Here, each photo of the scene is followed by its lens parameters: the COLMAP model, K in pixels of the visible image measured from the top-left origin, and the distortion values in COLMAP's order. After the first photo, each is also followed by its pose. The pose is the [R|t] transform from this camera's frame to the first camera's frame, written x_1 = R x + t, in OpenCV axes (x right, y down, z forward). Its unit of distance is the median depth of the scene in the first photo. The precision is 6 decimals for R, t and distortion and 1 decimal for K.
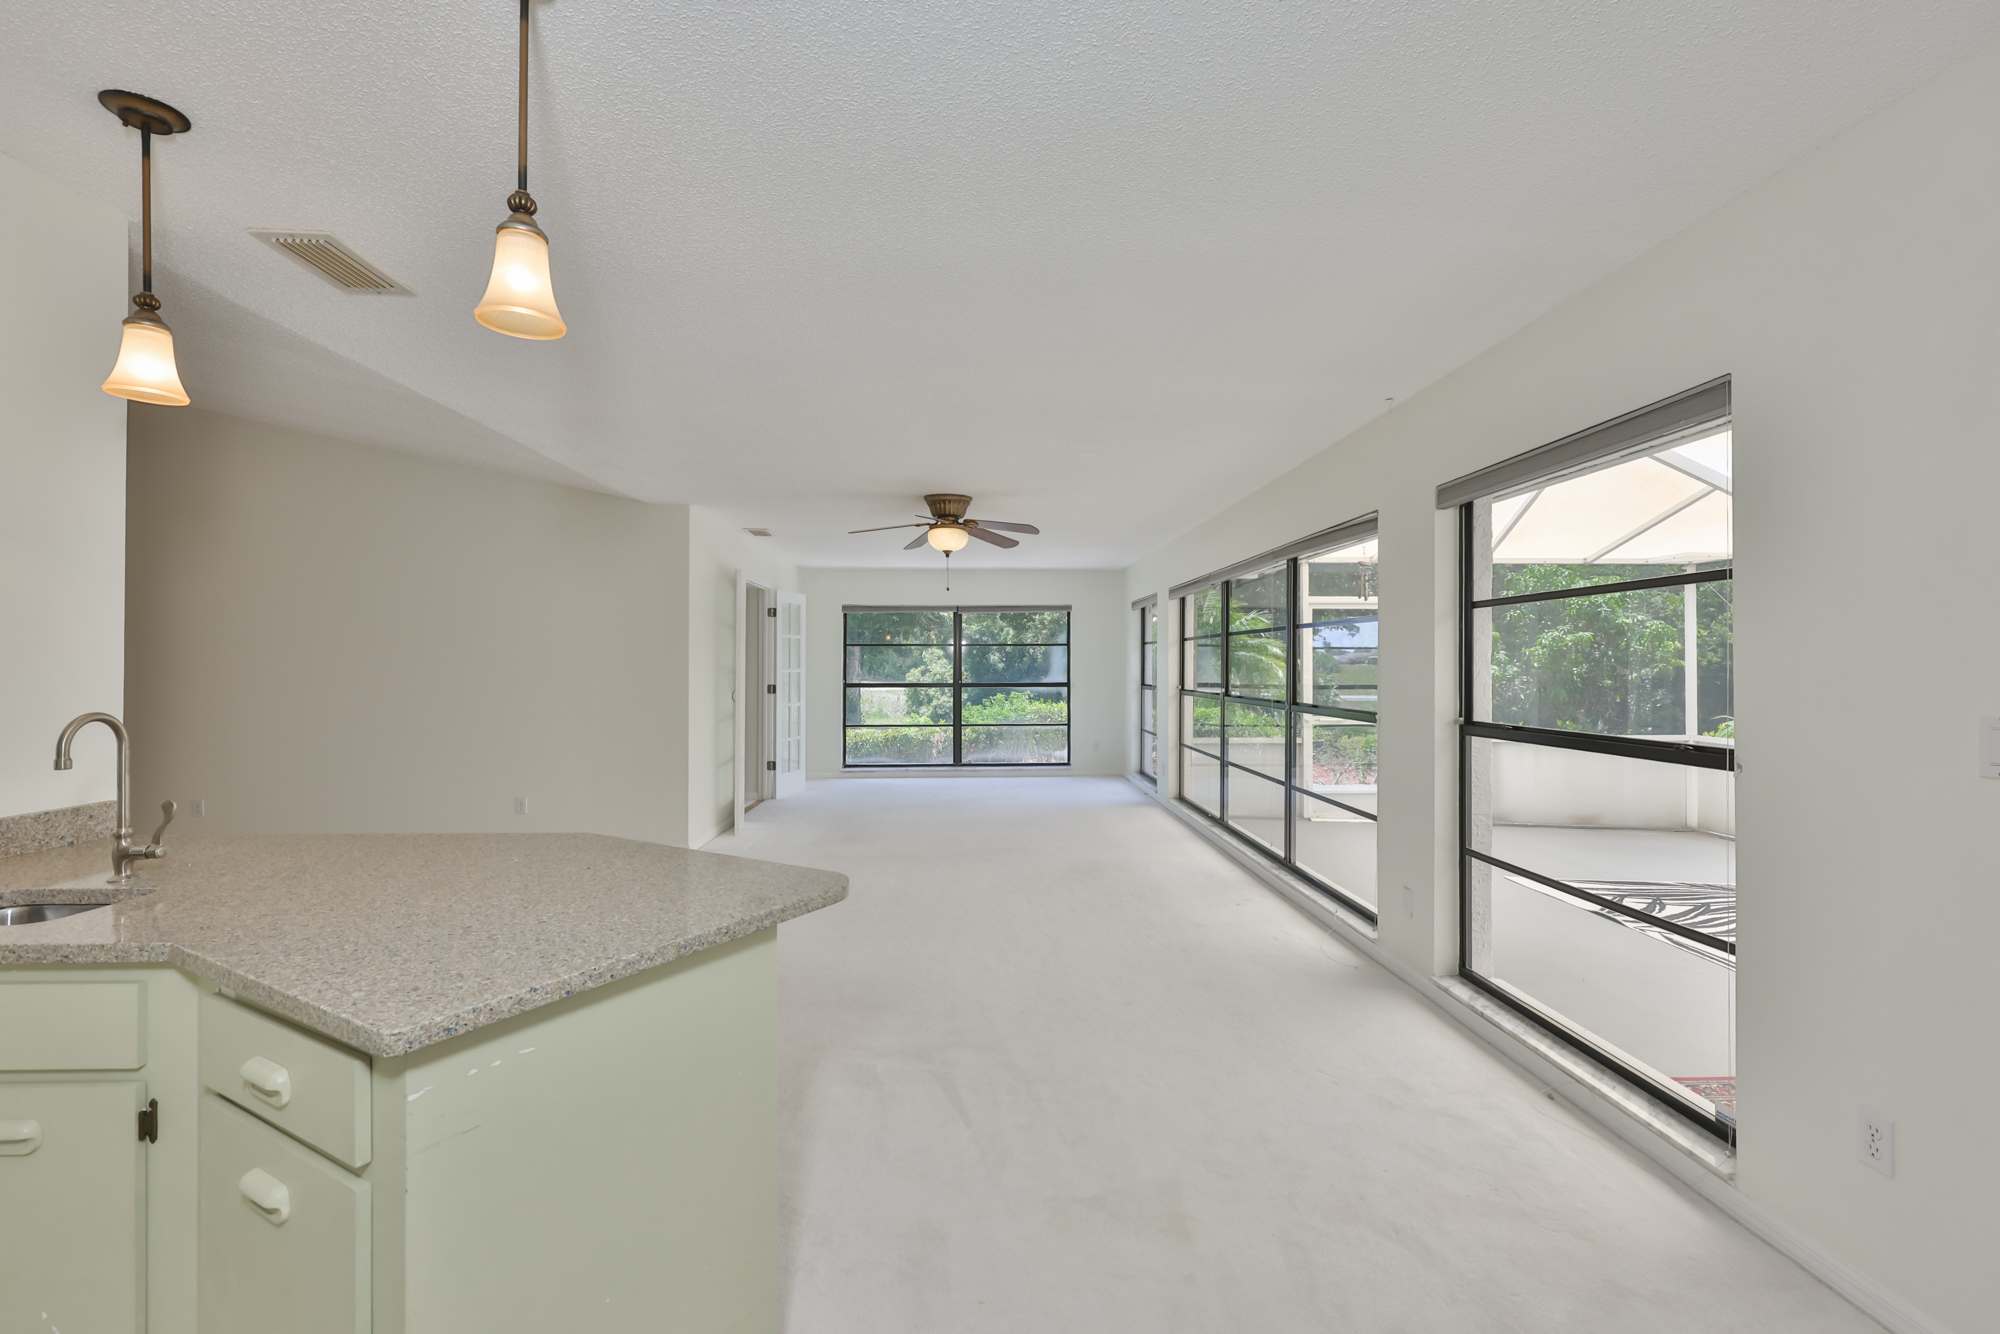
lens RADIAL K [[860.4, 0, 998.3], [0, 860.4, 657.8], [0, 0, 1]] dist [-0.002737, -0.000171]
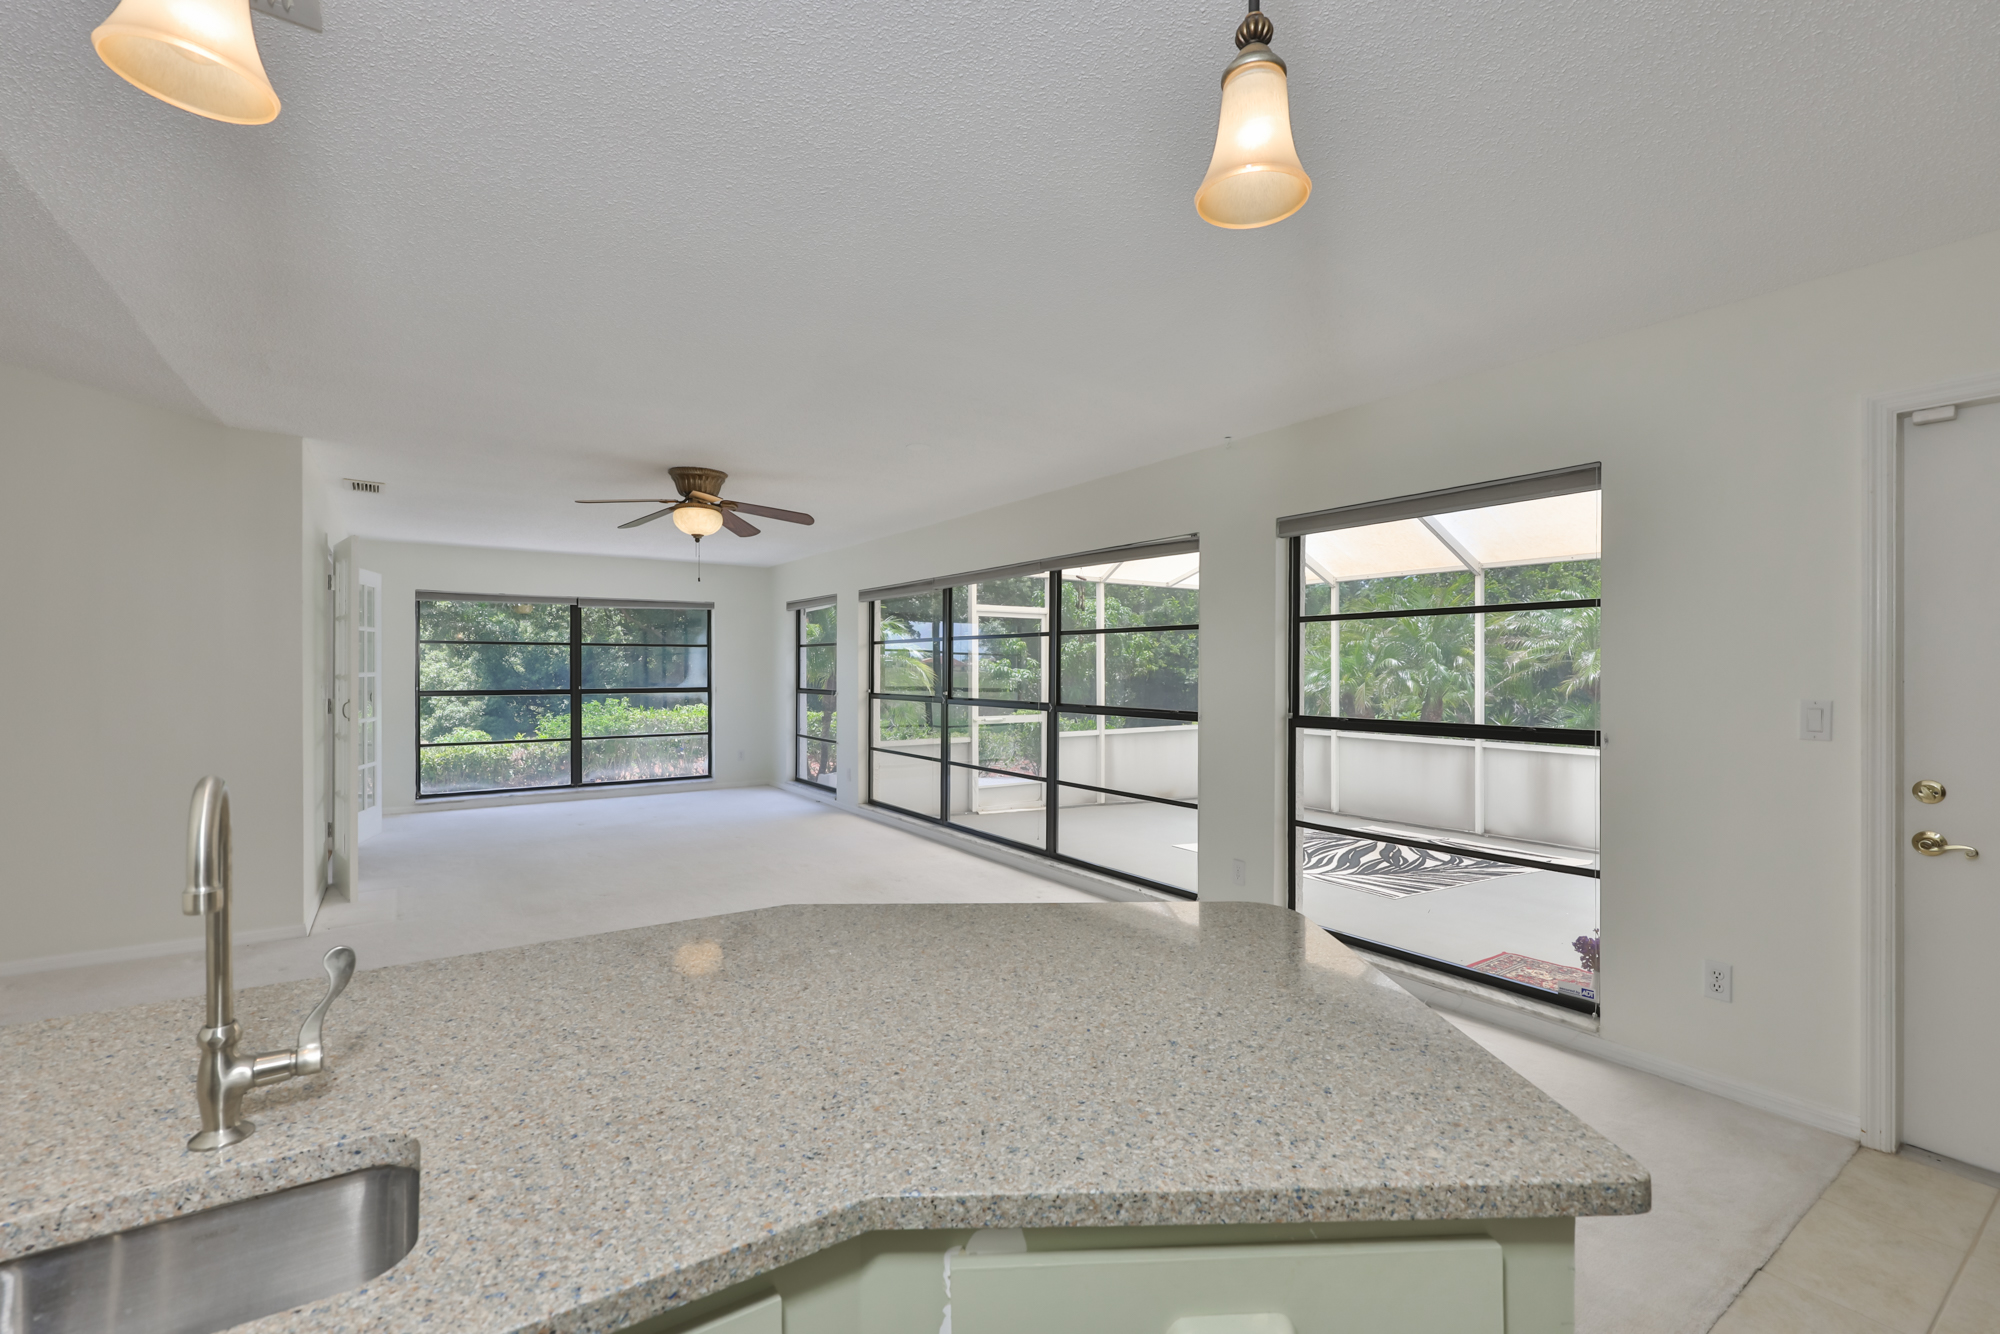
lens RADIAL K [[860.4, 0, 998.3], [0, 860.4, 657.8], [0, 0, 1]] dist [-0.002737, -0.000171]
pose [[0.848167, 0.007762, 0.529672, -0.226487], [-0.005957, 0.999969, -0.005115, 0.000904], [-0.529695, 0.001184, 0.848187, 0.097986]]
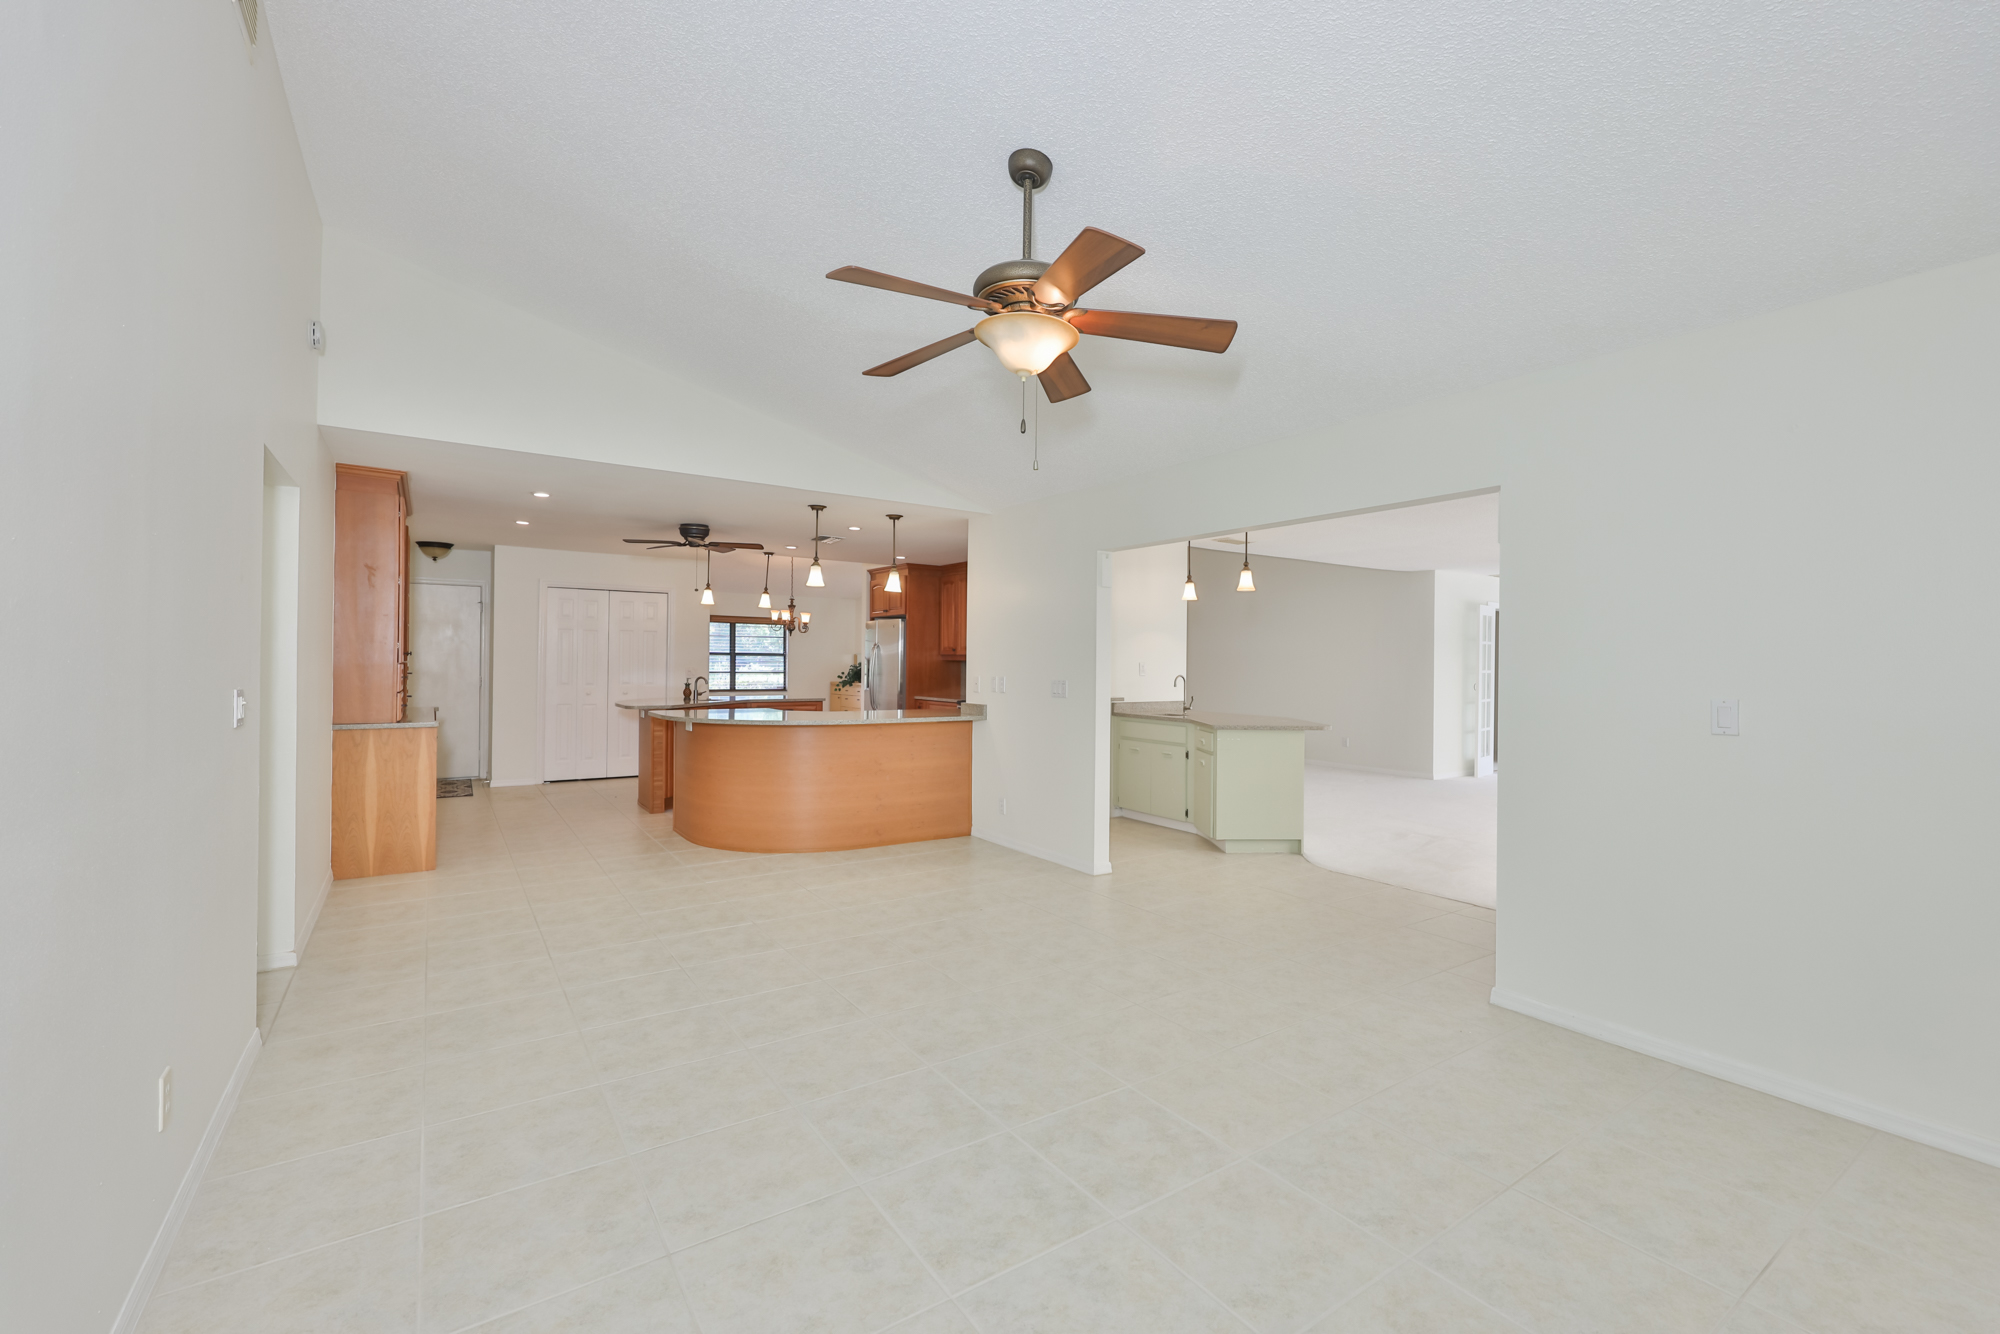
lens RADIAL K [[849.2, 0, 1011.0], [0, 849.2, 661.7], [0, 0, 1]] dist [-0.001843, 0.000341]
pose [[0.534282, 0.006247, -0.845283, 0.542816], [-0.007342, 0.999969, 0.002750, -0.000312], [0.845275, 0.004736, 0.534311, -0.517263]]
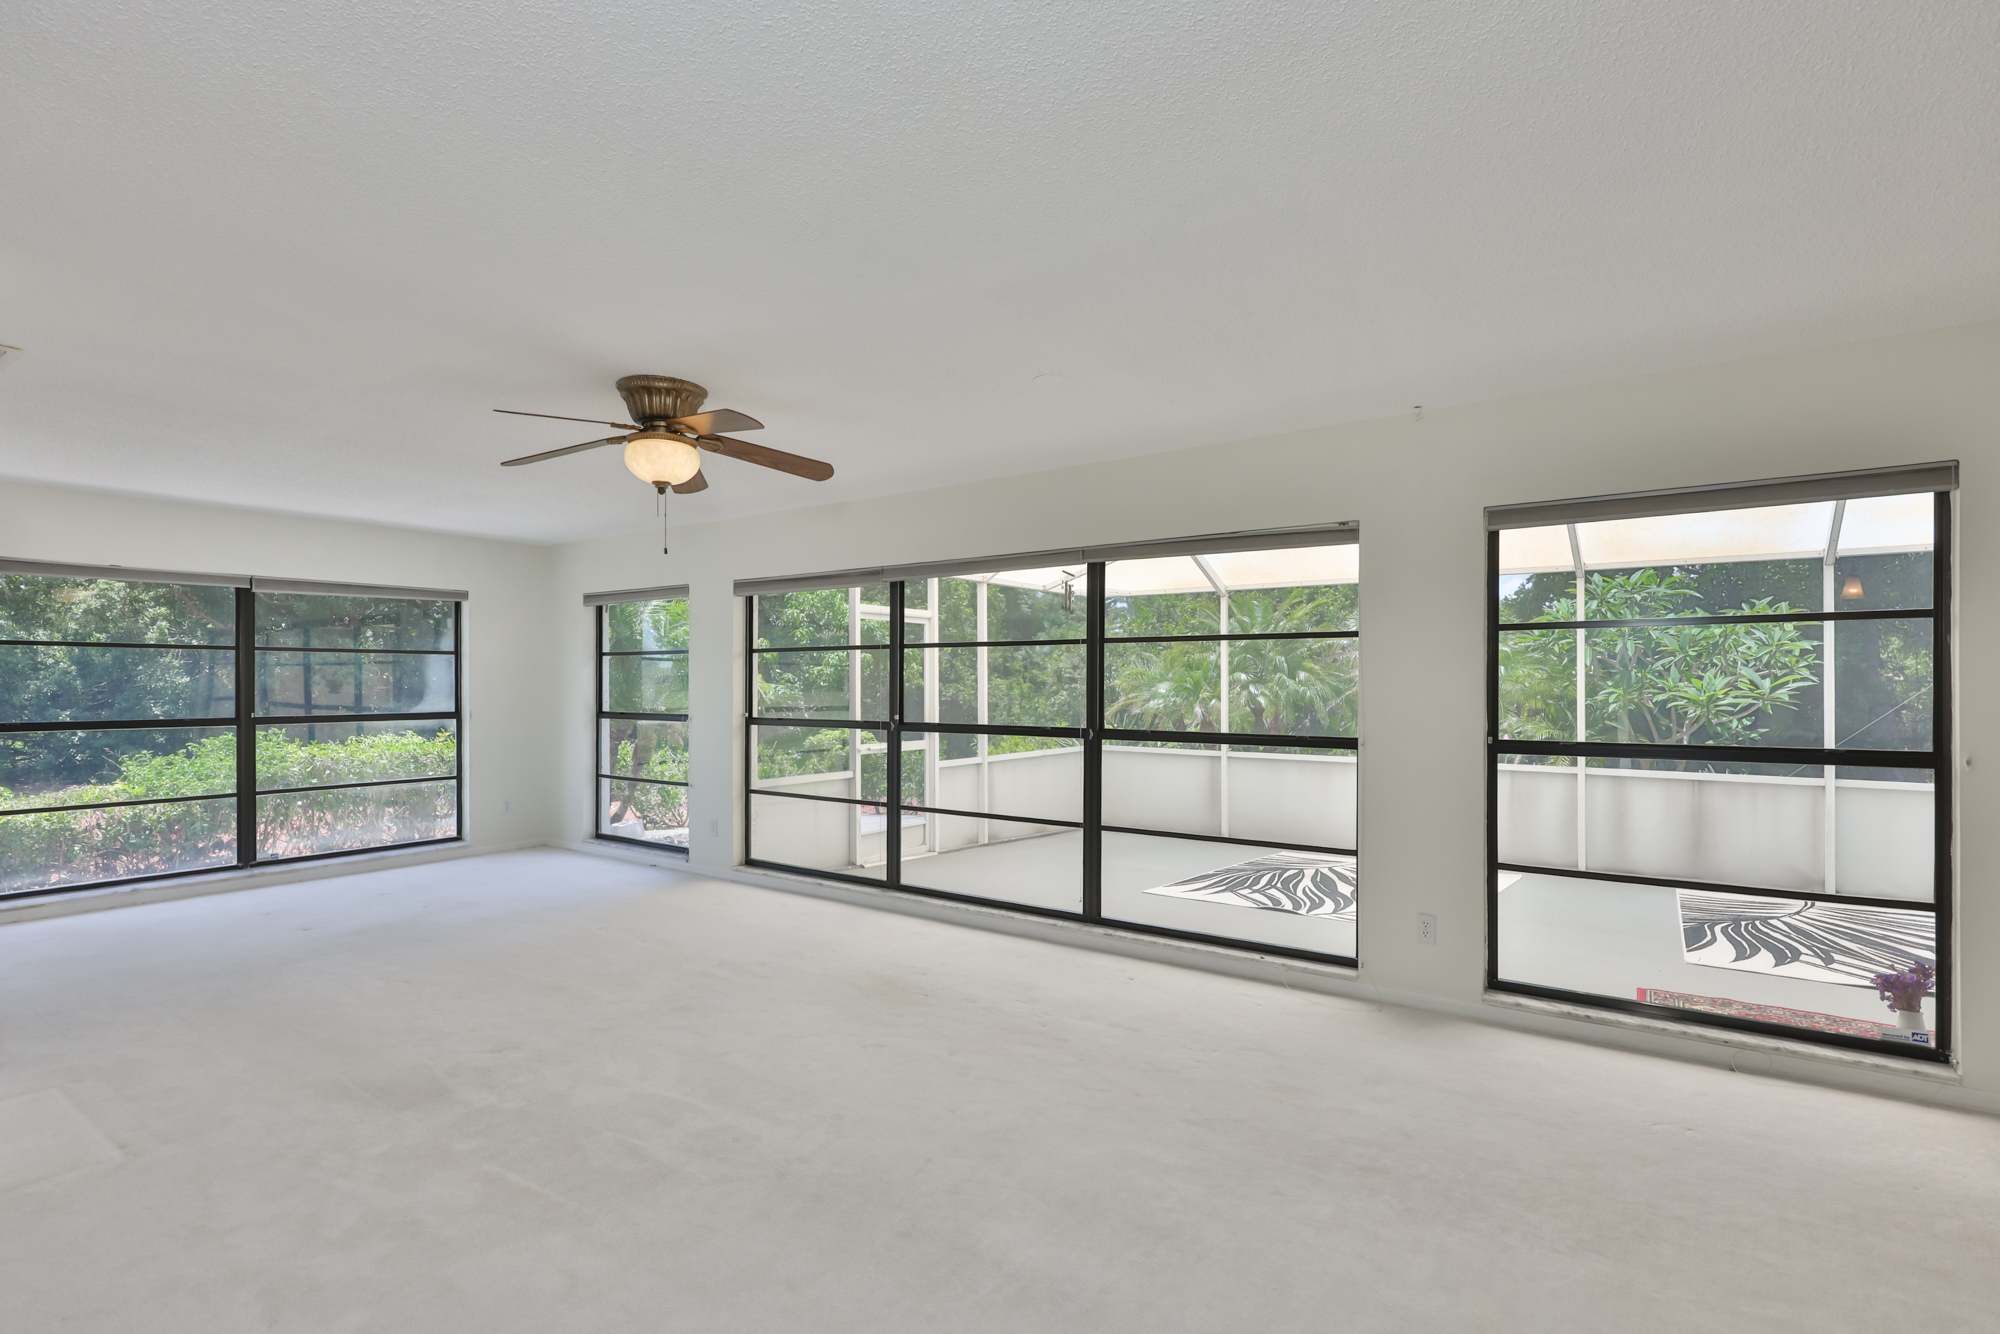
lens RADIAL K [[937.9, 0, 1008.4], [0, 937.9, 674.3], [0, 0, 1]] dist [-0.000754, -0.000346]
pose [[0.611052, 0.008695, 0.791542, -0.354199], [-0.007450, 0.999959, -0.005234, 0.002630], [-0.791555, -0.002699, 0.611092, 0.390197]]
